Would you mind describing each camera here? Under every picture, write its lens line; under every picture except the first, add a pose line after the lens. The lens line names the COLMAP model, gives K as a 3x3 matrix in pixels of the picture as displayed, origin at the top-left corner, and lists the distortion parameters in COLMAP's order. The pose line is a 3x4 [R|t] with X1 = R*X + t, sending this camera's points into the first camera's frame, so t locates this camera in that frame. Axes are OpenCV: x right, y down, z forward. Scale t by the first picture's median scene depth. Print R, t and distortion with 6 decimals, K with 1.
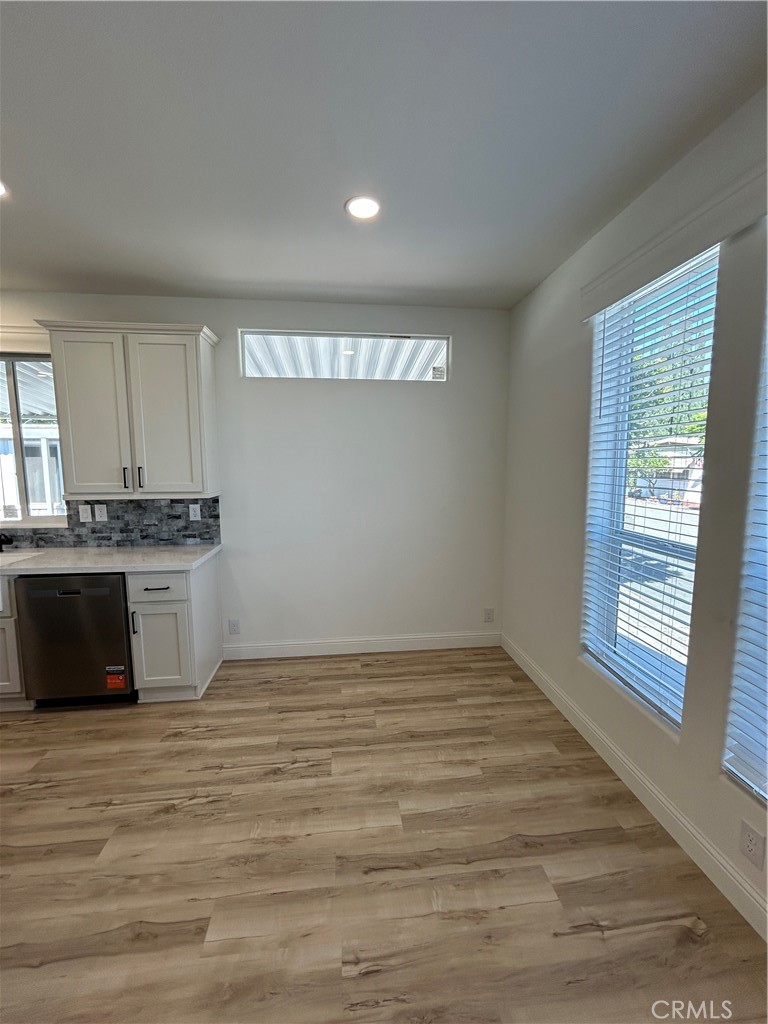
lens RADIAL K [[414.7, 0, 385.6], [0, 414.7, 510.7], [0, 0, 1]] dist [0.000059, 0.000041]
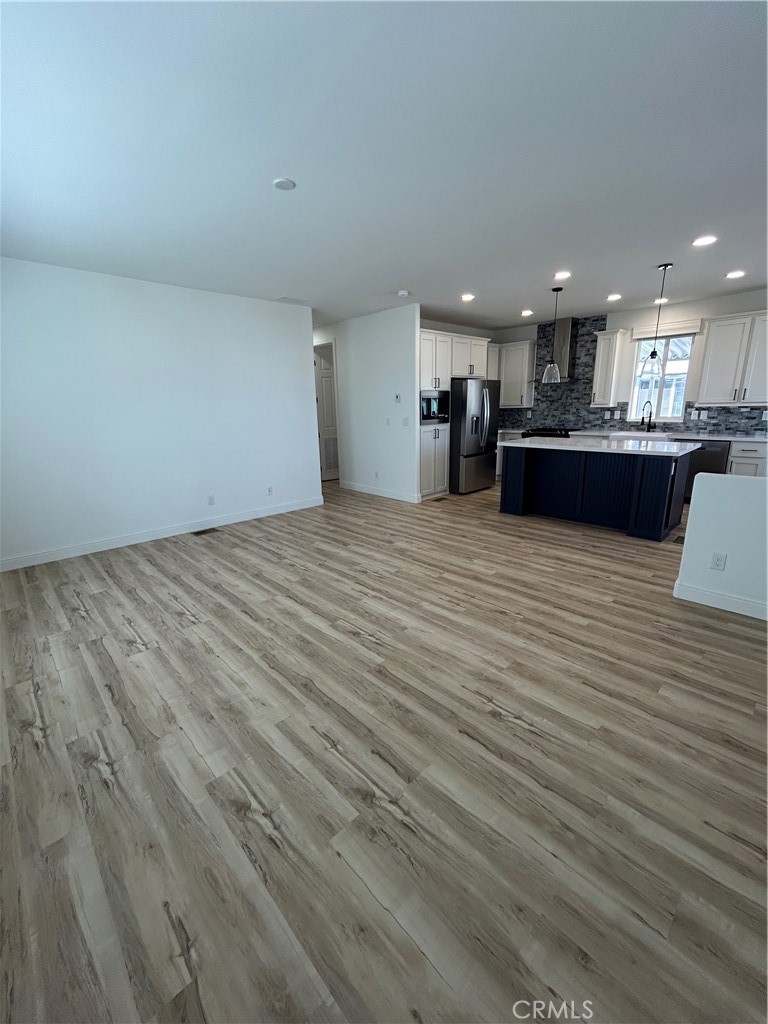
lens RADIAL K [[414.7, 0, 382.6], [0, 414.7, 508.4], [0, 0, 1]] dist [0.000059, 0.000041]
pose [[0.611376, 0.179053, -0.770818, -0.035809], [-0.079499, 0.983035, 0.165294, 0.230892], [0.787337, -0.039777, 0.615238, -1.371991]]
